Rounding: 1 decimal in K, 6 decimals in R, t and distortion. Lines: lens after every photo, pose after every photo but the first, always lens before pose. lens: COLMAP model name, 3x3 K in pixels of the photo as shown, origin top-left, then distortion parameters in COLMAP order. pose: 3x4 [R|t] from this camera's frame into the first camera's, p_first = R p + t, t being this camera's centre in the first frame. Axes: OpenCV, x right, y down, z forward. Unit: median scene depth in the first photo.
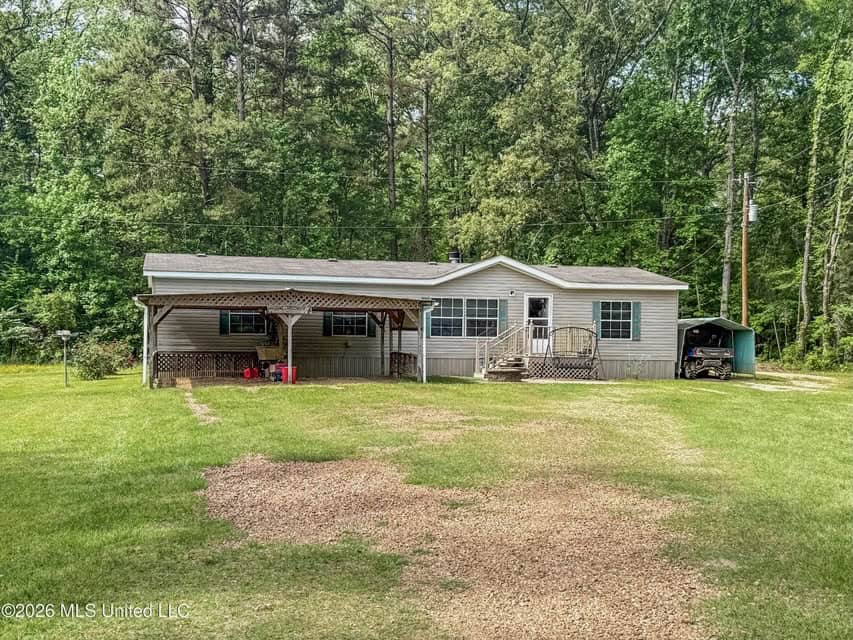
lens RADIAL K [[959.6, 0, 428.6], [0, 959.6, 337.9], [0, 0, 1]] dist [0.127384, -0.035400]
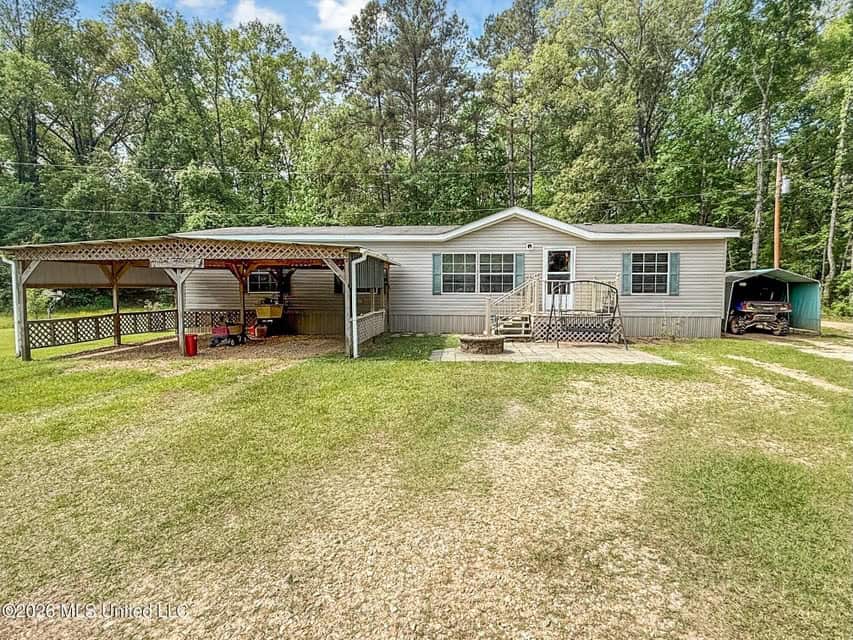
lens RADIAL K [[433.3, 0, 441.8], [0, 433.3, 304.9], [0, 0, 1]] dist [0.011642, 0.000383]
pose [[0.957379, -0.000431, -0.288836, 0.118447], [0.009830, 0.999468, 0.031093, -0.002860], [0.288669, -0.032607, 0.956874, 0.519865]]
